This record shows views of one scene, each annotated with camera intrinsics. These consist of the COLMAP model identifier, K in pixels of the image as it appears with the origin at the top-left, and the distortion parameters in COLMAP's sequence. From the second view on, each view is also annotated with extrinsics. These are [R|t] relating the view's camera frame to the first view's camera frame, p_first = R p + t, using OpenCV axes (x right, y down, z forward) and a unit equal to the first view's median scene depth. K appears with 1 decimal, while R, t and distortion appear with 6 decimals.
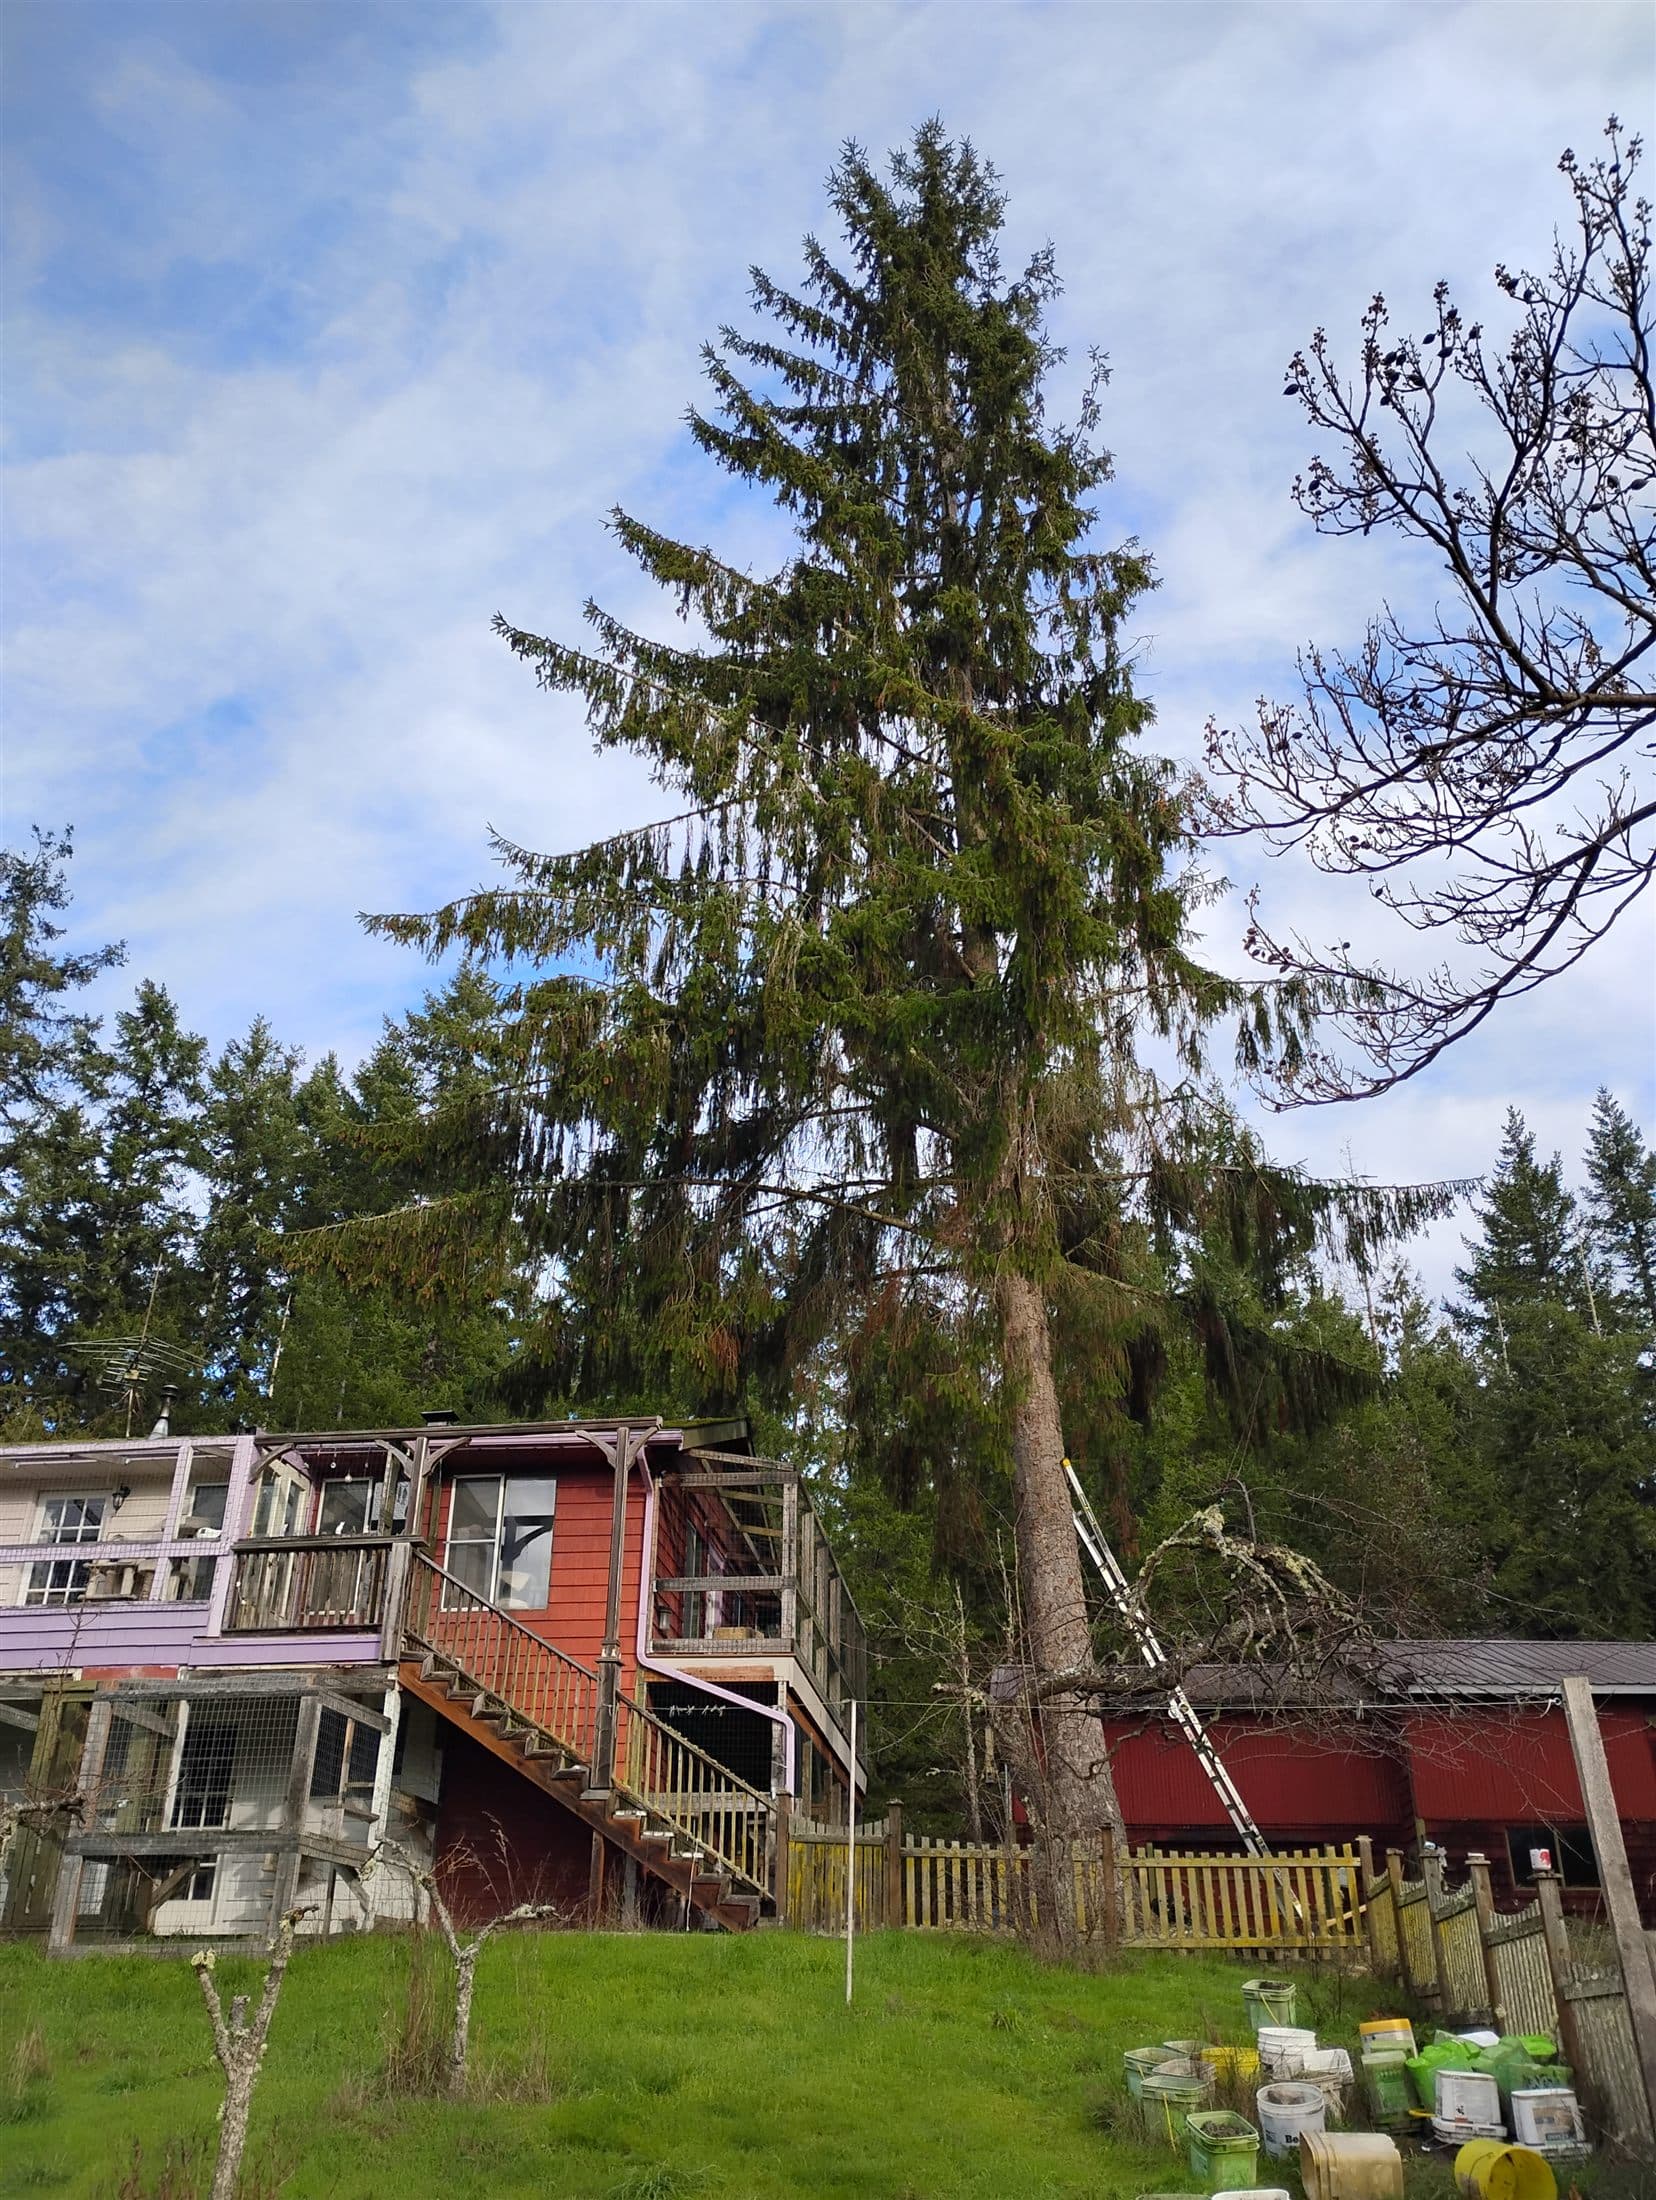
lens RADIAL K [[1743.7, 0, 828.0], [0, 1743.7, 1100.0], [0, 0, 1]] dist [0.083719, -0.102624]
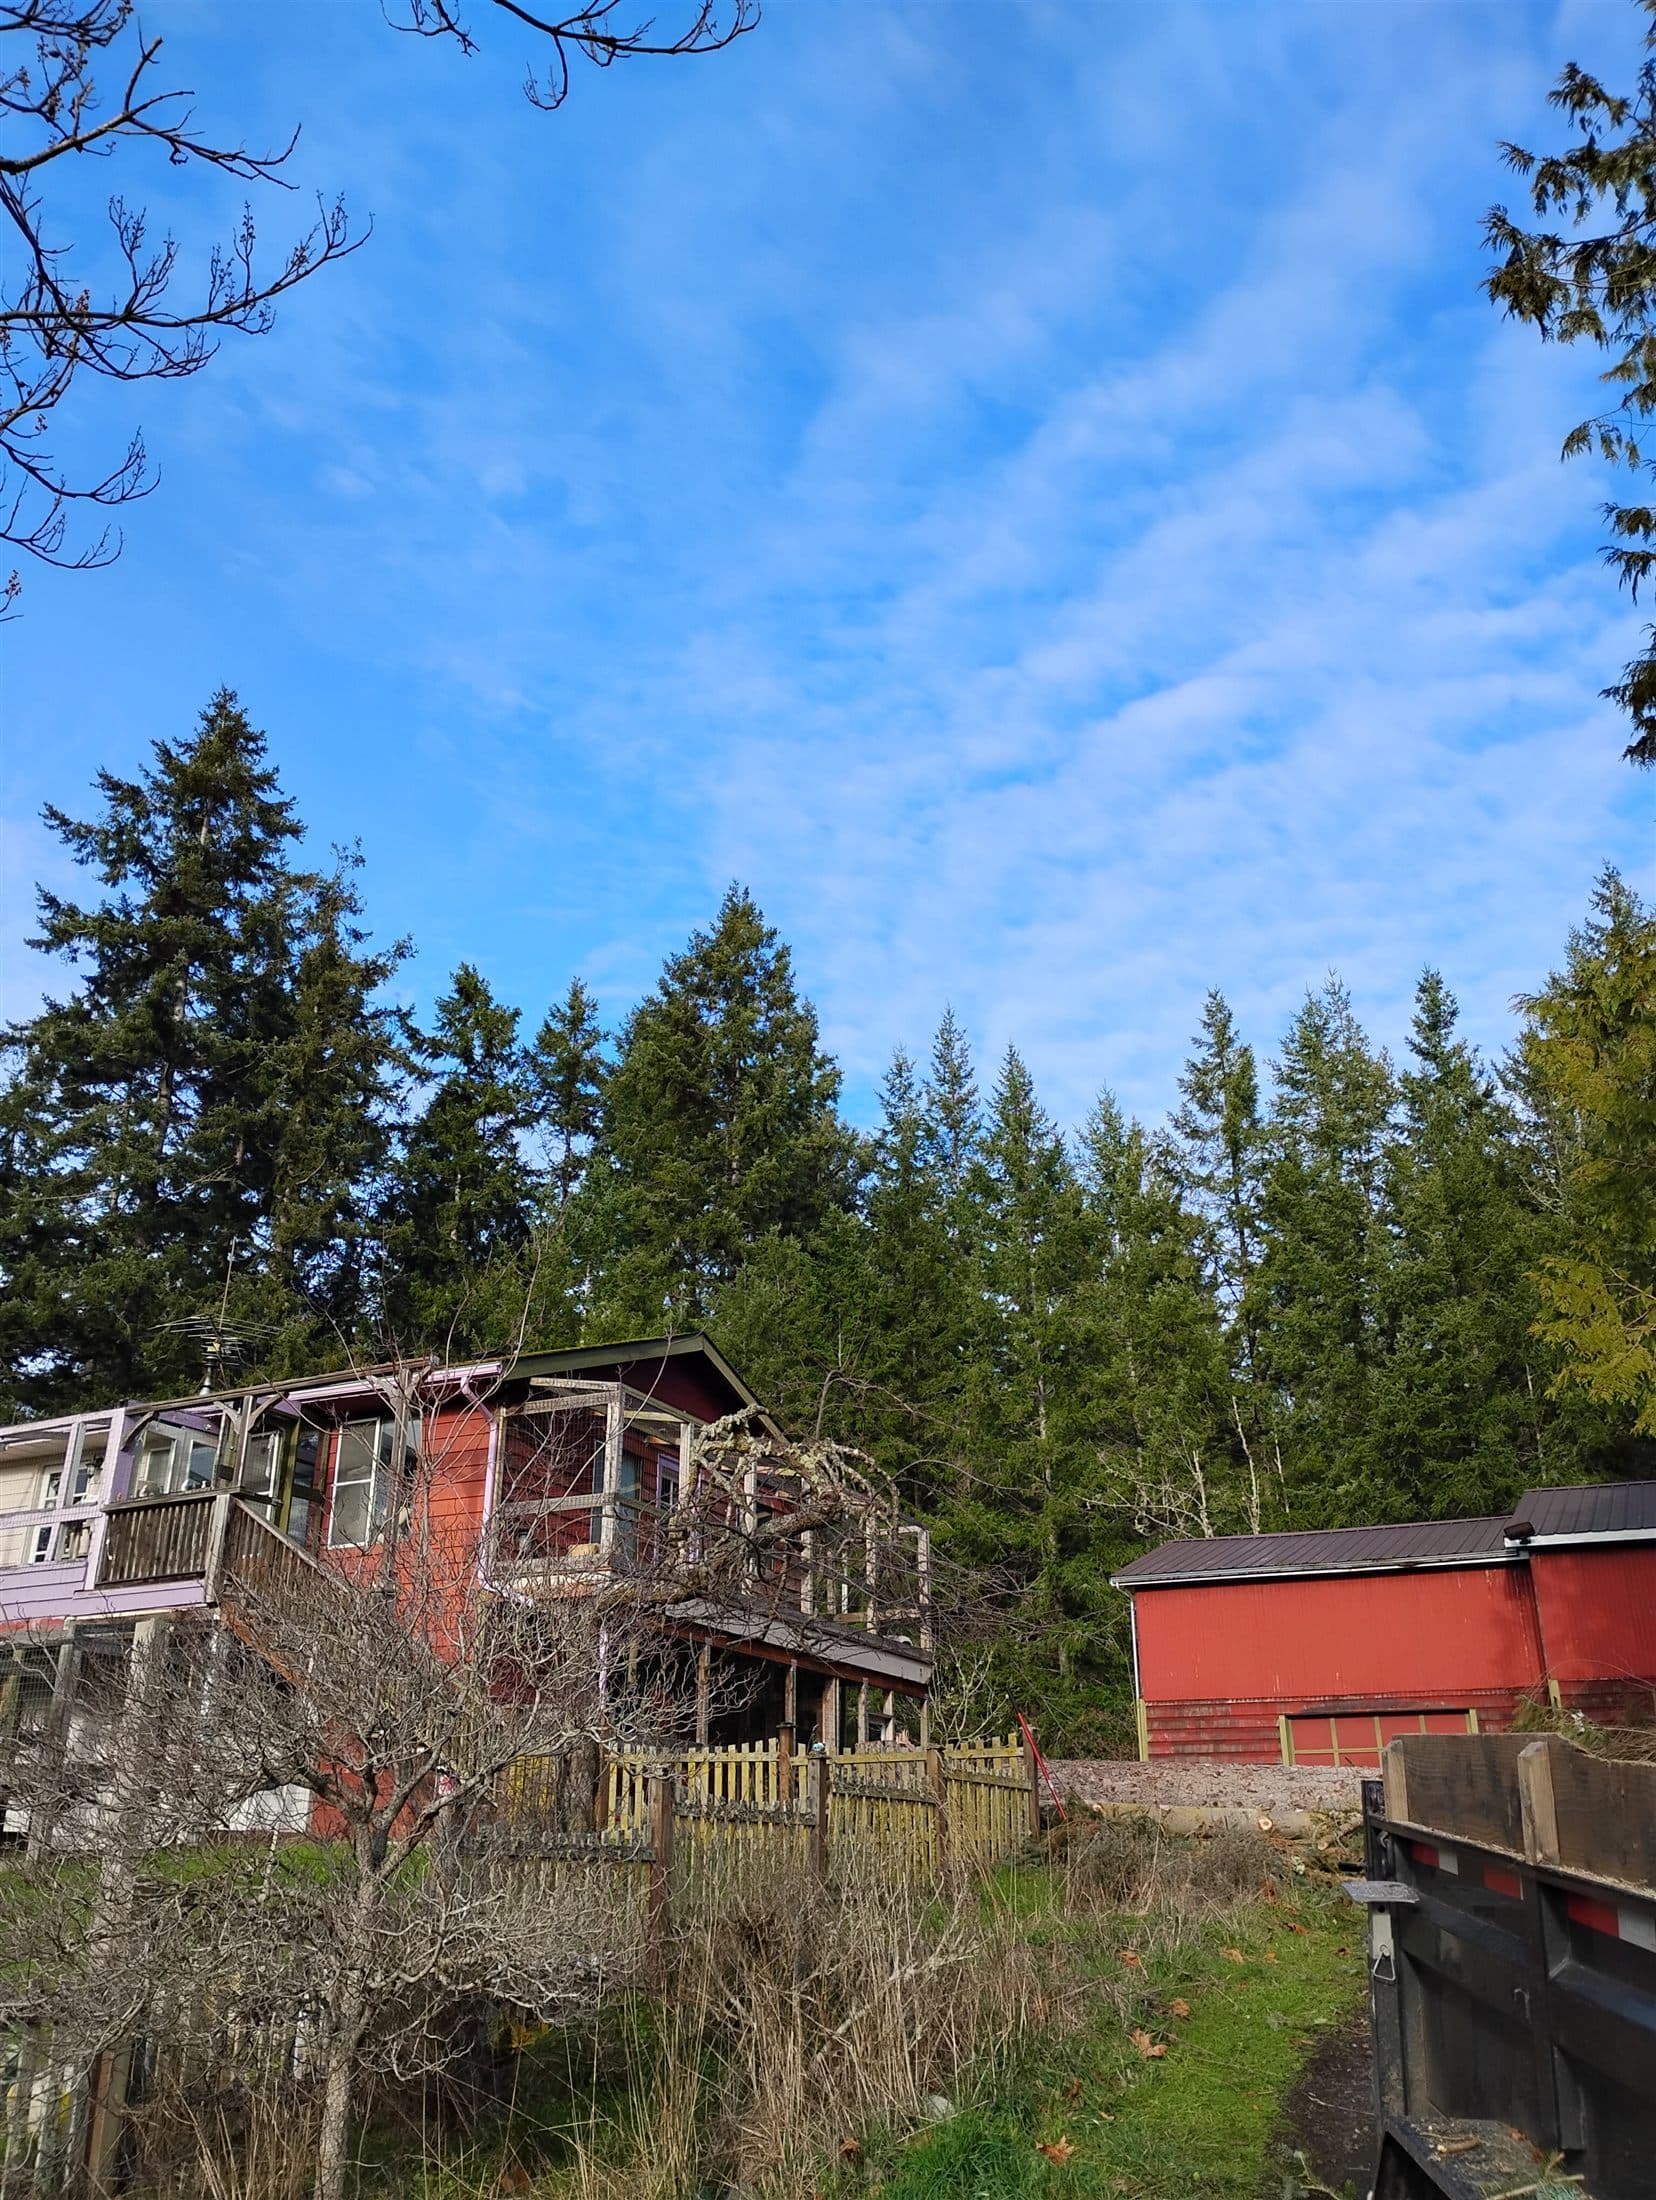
lens RADIAL K [[1743.7, 0, 828.0], [0, 1743.7, 1100.0], [0, 0, 1]] dist [0.083719, -0.102624]
pose [[0.945624, -0.142084, -0.292589, 0.148159], [0.160641, 0.986191, 0.040276, 0.008676], [0.282826, -0.085087, 0.955390, 0.027342]]
